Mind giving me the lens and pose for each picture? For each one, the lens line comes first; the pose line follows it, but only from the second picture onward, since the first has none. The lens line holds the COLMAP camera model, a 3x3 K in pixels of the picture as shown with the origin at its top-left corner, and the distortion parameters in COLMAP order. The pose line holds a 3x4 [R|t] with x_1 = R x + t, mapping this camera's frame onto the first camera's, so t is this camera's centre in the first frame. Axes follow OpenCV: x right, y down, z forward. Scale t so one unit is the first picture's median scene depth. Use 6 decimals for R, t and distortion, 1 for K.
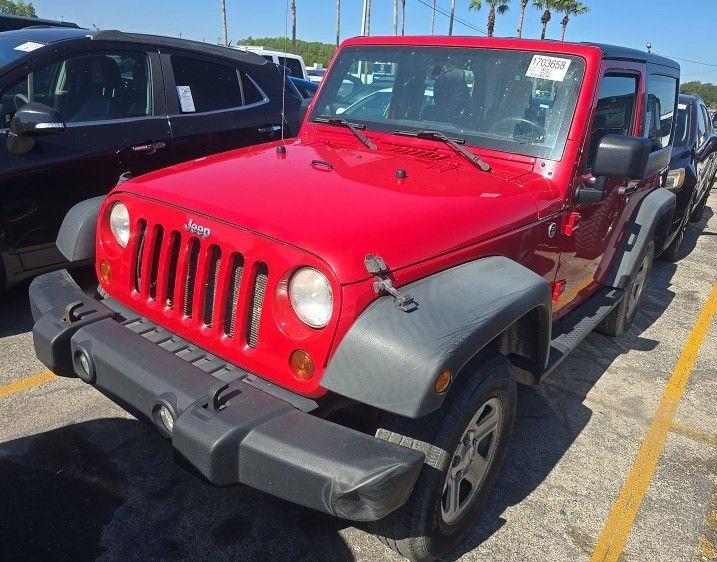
lens RADIAL K [[538.9, 0, 372.4], [0, 538.9, 280.5], [0, 0, 1]] dist [0.049319, 0.001824]
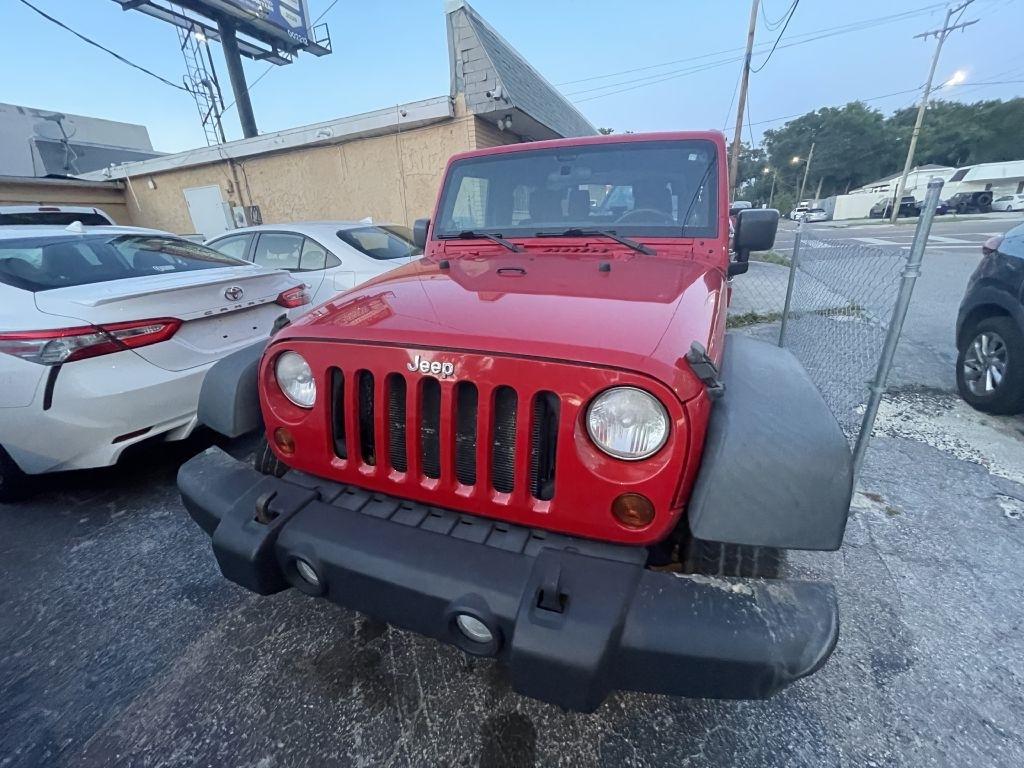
lens RADIAL K [[412.8, 0, 512.0], [0, 412.8, 384.0], [0, 0, 1]] dist [-0.000424, 0.000448]
pose [[0.953410, -0.201531, 0.224486, -0.309641], [0.194823, 0.979465, 0.051879, -0.070369], [-0.230332, -0.005727, 0.973095, 0.354148]]
